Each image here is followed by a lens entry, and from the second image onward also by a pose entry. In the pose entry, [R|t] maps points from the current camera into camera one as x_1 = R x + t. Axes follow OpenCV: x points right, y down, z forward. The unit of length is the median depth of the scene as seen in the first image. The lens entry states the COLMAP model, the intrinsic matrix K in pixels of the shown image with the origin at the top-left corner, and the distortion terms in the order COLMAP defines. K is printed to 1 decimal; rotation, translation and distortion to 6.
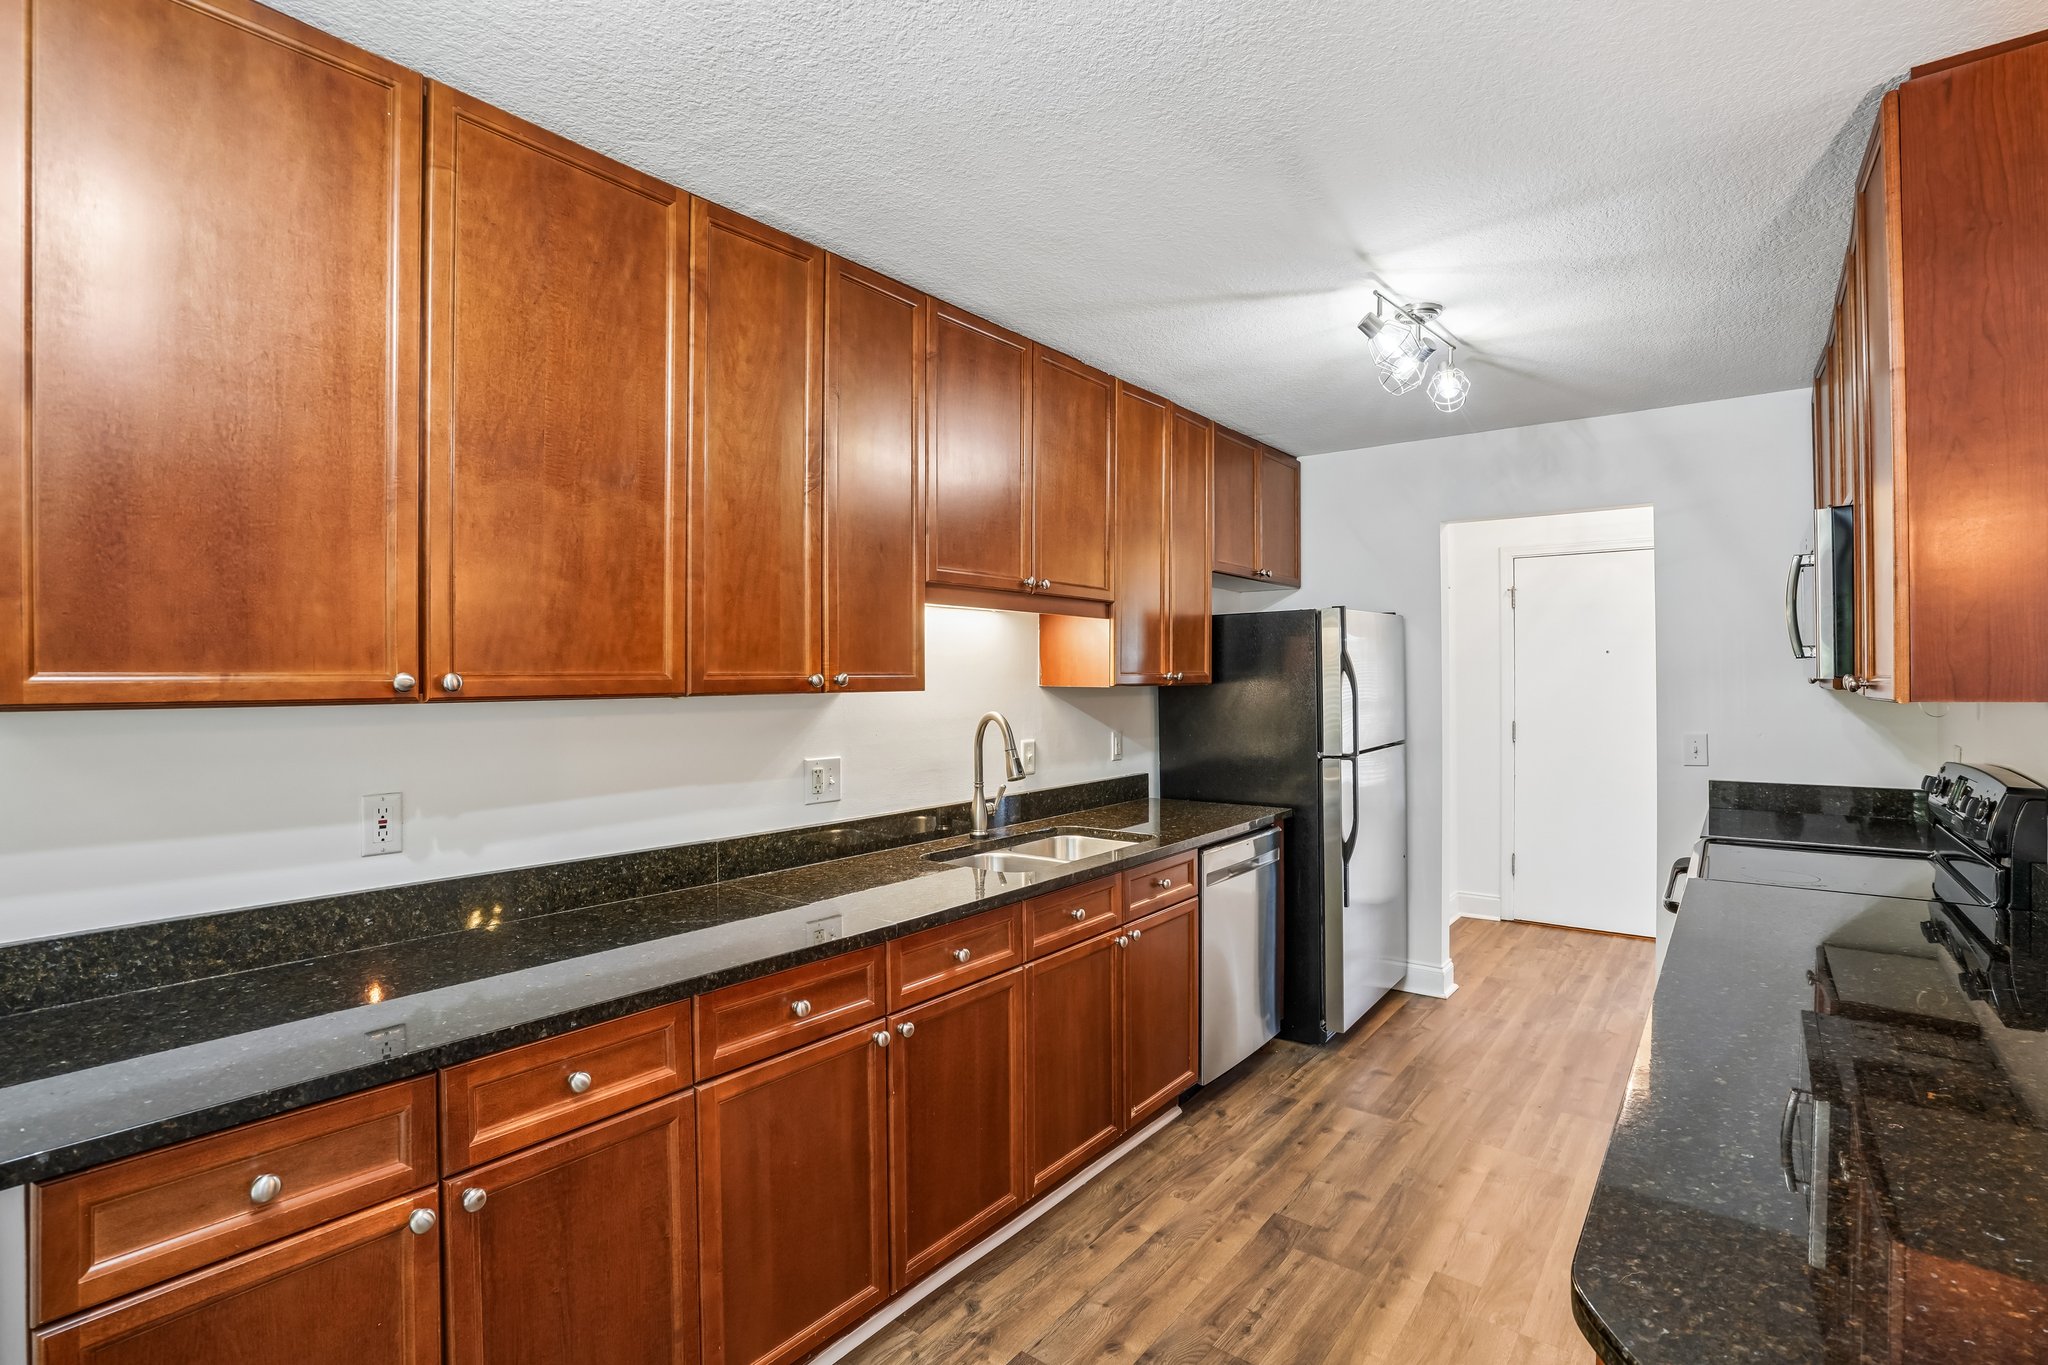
lens RADIAL K [[950.2, 0, 998.1], [0, 950.2, 680.7], [0, 0, 1]] dist [-0.052638, 0.017351]
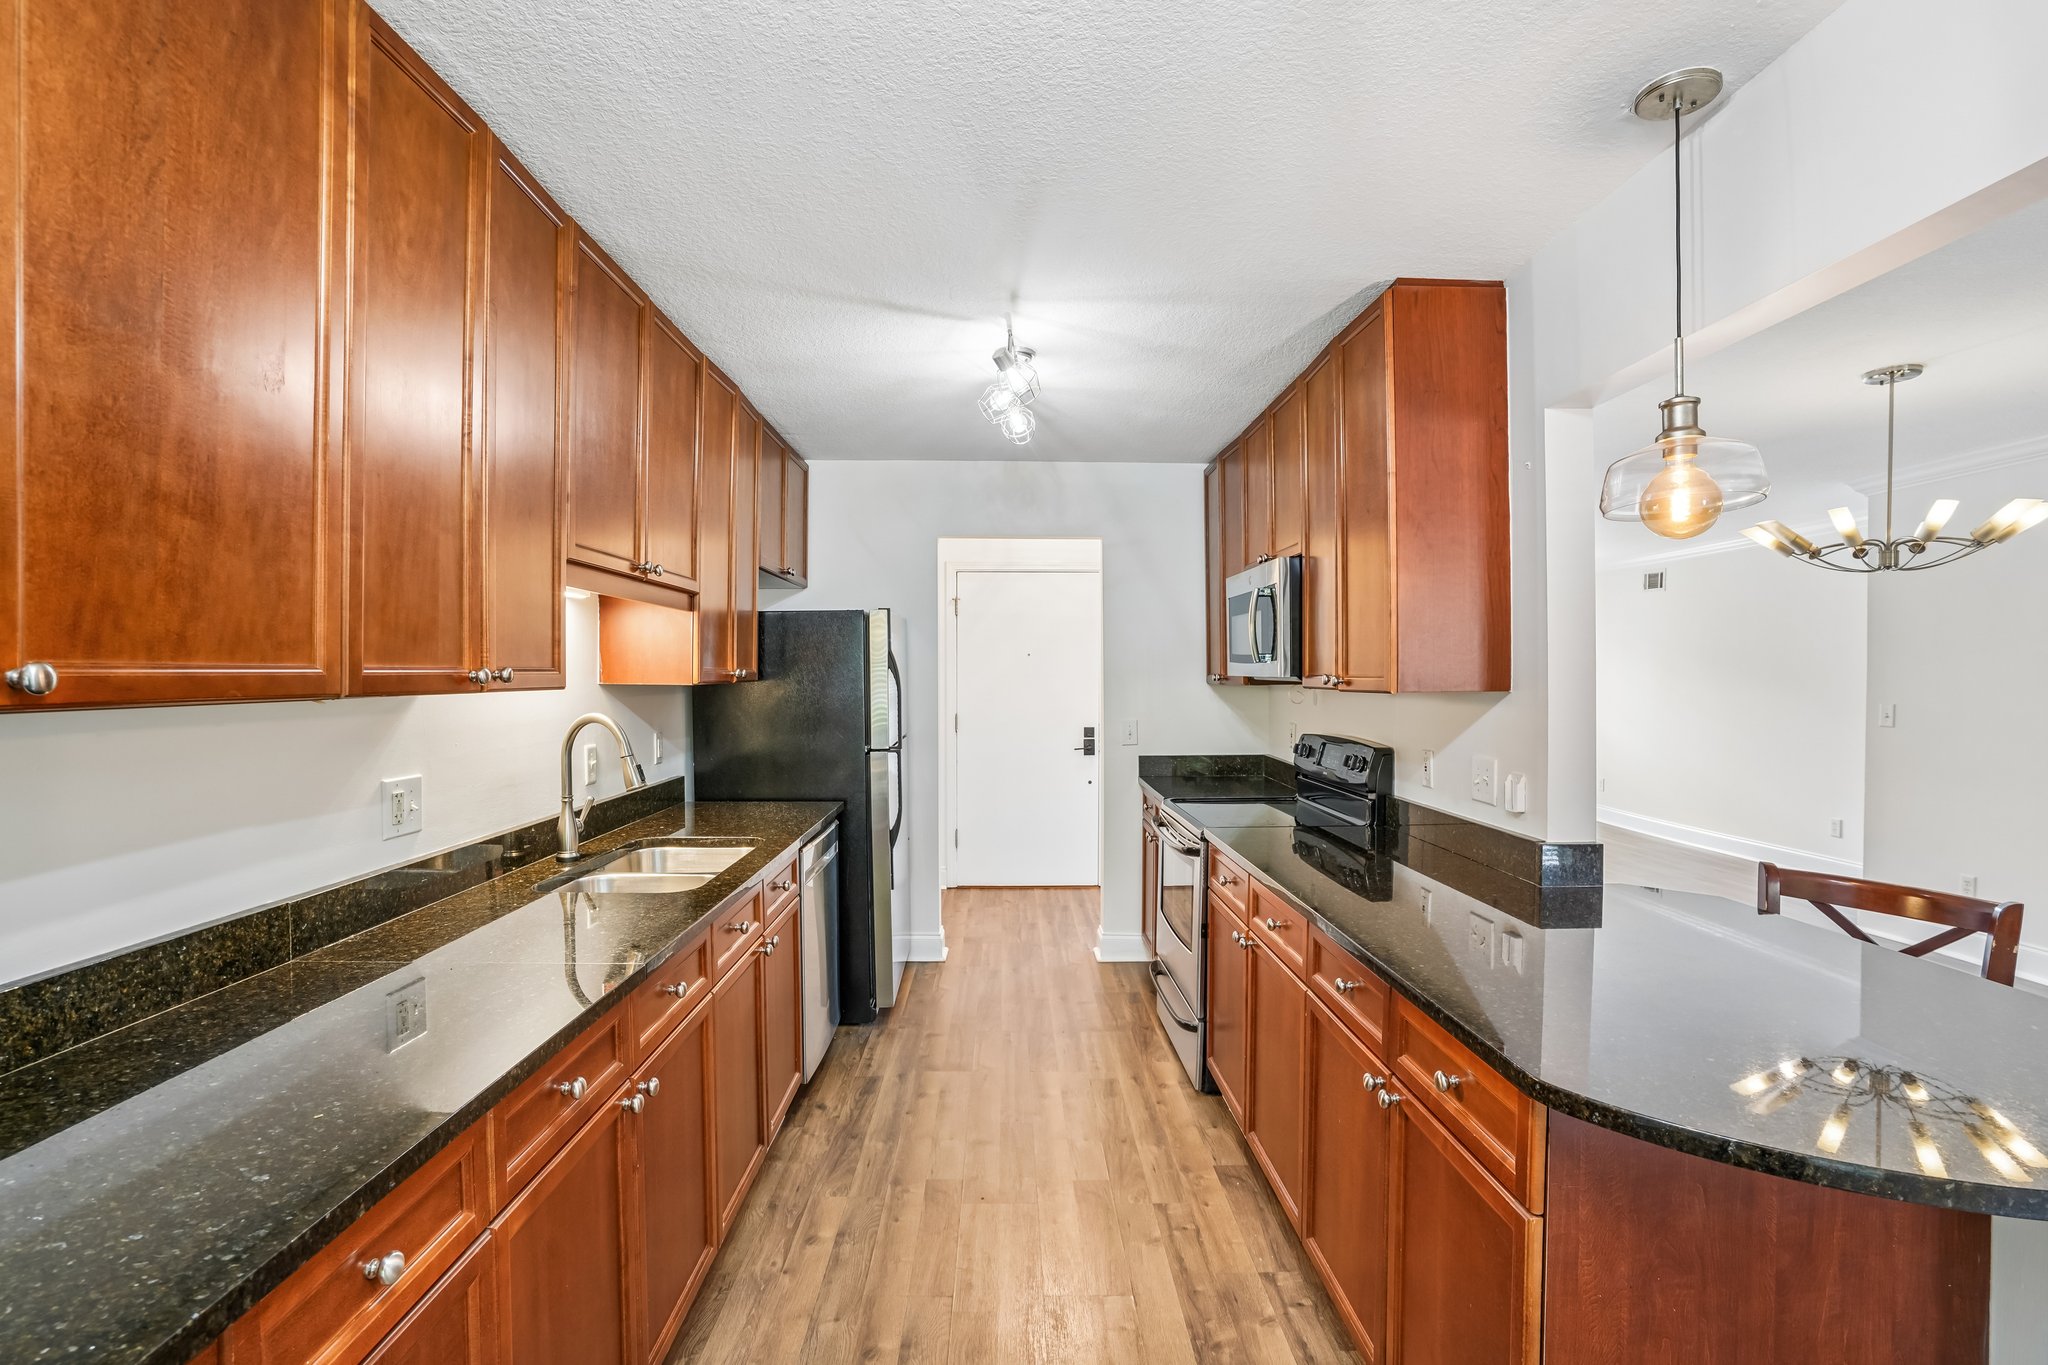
lens RADIAL K [[950.2, 0, 995.8], [0, 950.2, 688.0], [0, 0, 1]] dist [-0.052638, 0.017351]
pose [[0.779582, -0.004032, 0.626287, -0.319381], [-0.002332, 0.999954, 0.009341, 0.000816], [-0.626296, -0.008743, 0.779537, 0.126959]]
